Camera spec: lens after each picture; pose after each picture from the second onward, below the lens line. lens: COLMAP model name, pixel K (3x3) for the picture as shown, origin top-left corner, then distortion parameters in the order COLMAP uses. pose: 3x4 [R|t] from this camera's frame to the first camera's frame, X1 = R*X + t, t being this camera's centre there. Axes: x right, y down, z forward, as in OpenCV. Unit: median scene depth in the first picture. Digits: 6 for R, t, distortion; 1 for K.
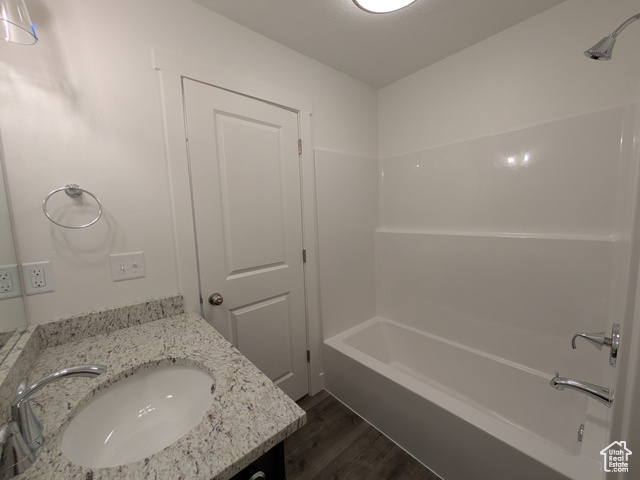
lens RADIAL K [[252.9, 0, 319.9], [0, 252.9, 240.7], [0, 0, 1]] dist [-0.007856, 0.000681]
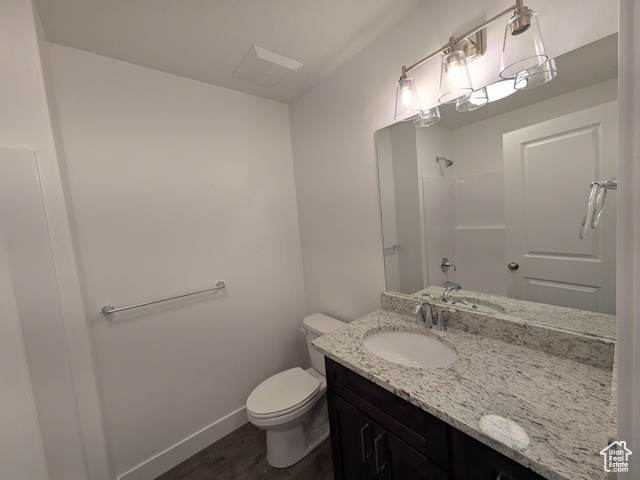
lens RADIAL K [[252.9, 0, 320.2], [0, 252.9, 240.7], [0, 0, 1]] dist [-0.007856, 0.000681]
pose [[-0.993444, 0.108179, 0.036966, -0.198613], [0.113117, 0.976975, 0.180900, -0.288809], [-0.016545, 0.183896, -0.982806, 1.880585]]
